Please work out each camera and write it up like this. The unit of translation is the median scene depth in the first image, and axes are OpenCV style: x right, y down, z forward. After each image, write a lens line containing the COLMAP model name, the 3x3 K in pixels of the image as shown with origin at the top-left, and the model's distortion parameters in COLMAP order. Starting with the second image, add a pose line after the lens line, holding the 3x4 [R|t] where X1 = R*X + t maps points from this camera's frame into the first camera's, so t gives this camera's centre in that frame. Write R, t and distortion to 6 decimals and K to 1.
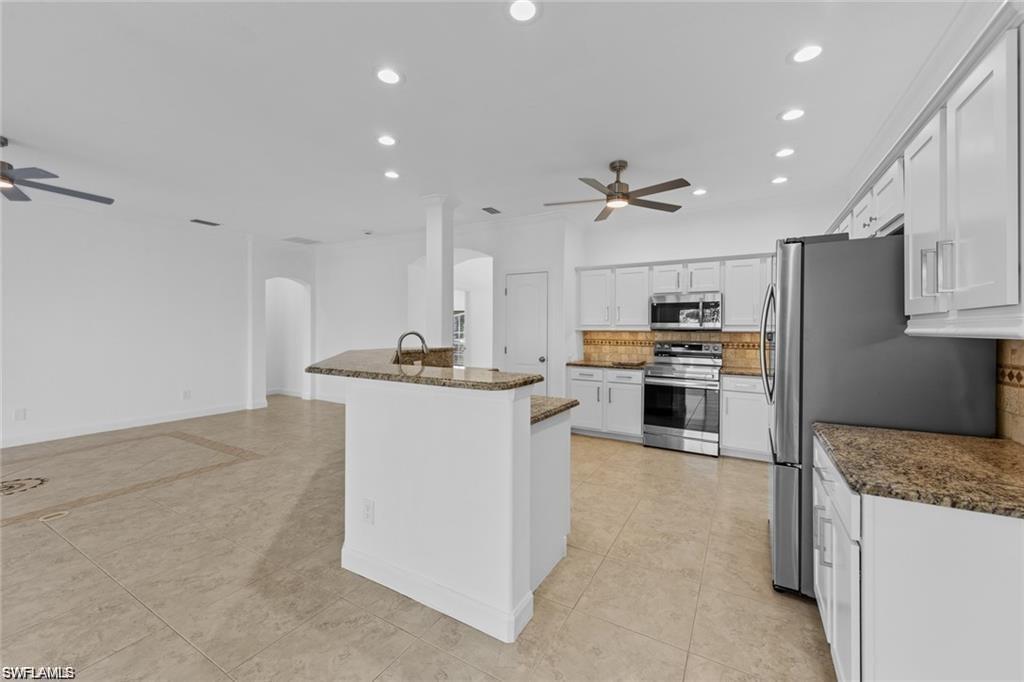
lens RADIAL K [[403.7, 0, 514.8], [0, 403.7, 330.4], [0, 0, 1]] dist [0.009230, -0.000092]
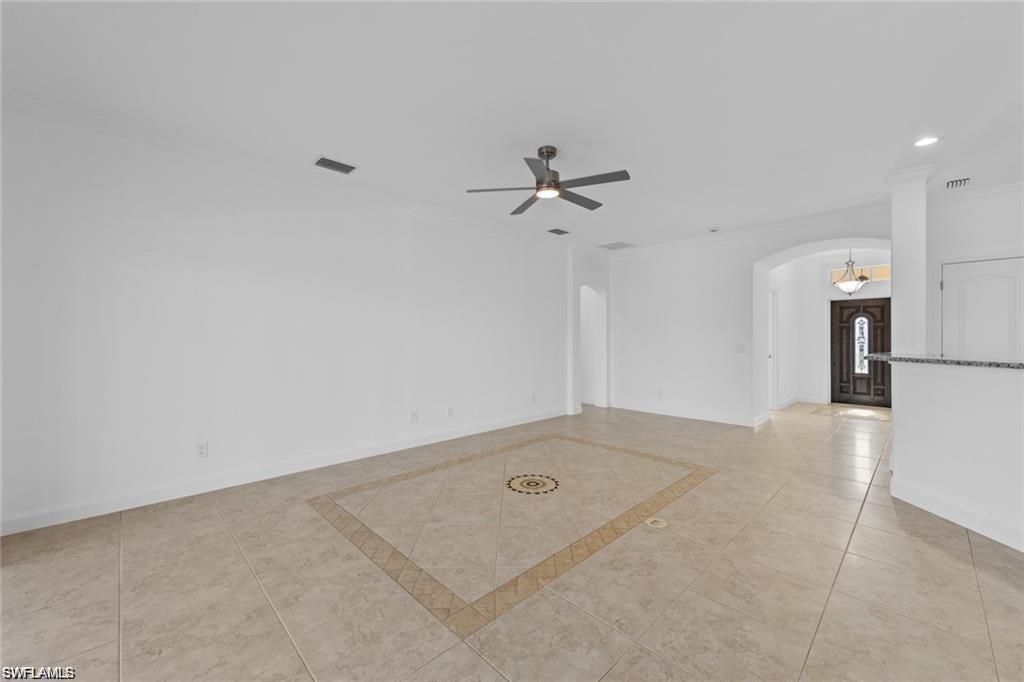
lens RADIAL K [[399.8, 0, 512.4], [0, 399.8, 337.0], [0, 0, 1]] dist [0.007104, -0.000209]
pose [[0.962796, -0.006520, -0.270149, -0.738497], [0.004189, 0.999949, -0.009203, 0.012894], [0.270196, 0.007729, 0.962774, -0.007055]]
